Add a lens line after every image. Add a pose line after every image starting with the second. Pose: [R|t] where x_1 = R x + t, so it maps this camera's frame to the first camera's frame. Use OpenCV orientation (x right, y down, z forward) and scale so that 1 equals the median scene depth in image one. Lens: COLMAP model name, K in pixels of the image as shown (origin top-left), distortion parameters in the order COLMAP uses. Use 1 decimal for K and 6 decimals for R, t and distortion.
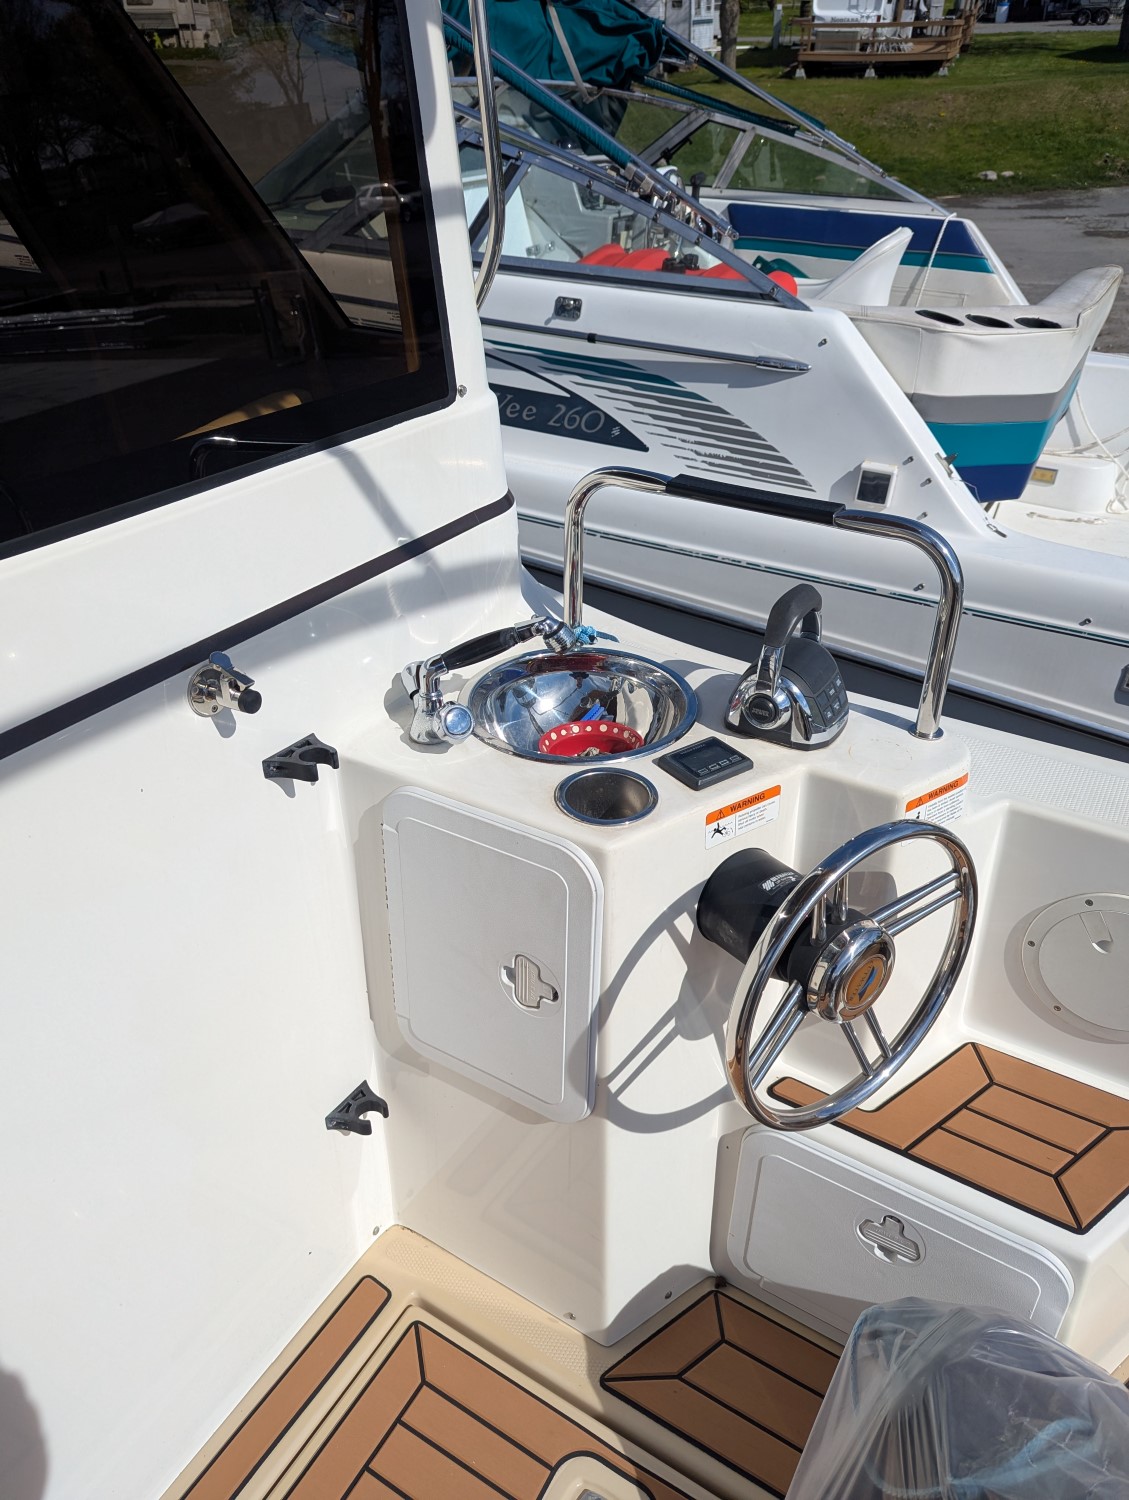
lens RADIAL K [[1059.6, 0, 583.5], [0, 1059.6, 747.5], [0, 0, 1]] dist [0.060731, -0.048288]
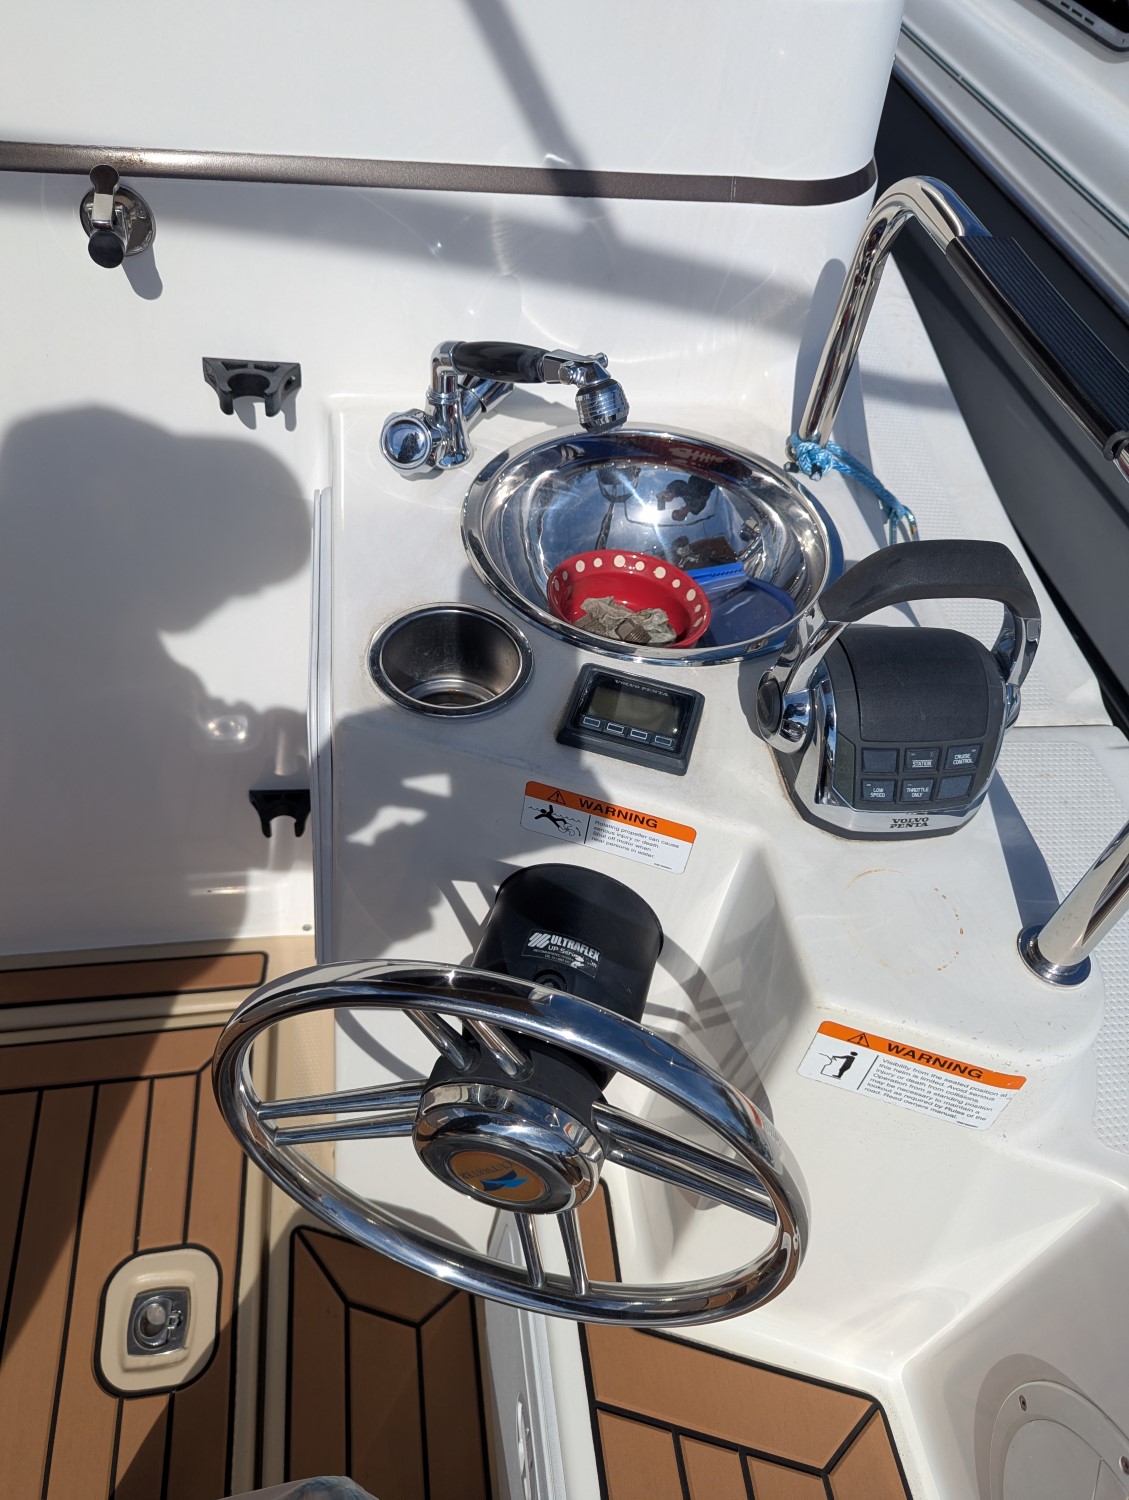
lens RADIAL K [[1059.6, 0, 583.5], [0, 1059.6, 747.5], [0, 0, 1]] dist [0.060731, -0.048288]
pose [[0.627953, 0.612783, -0.479762, 0.358797], [-0.478651, 0.790178, 0.382768, -0.168442], [0.613652, -0.010721, 0.789504, 0.491473]]
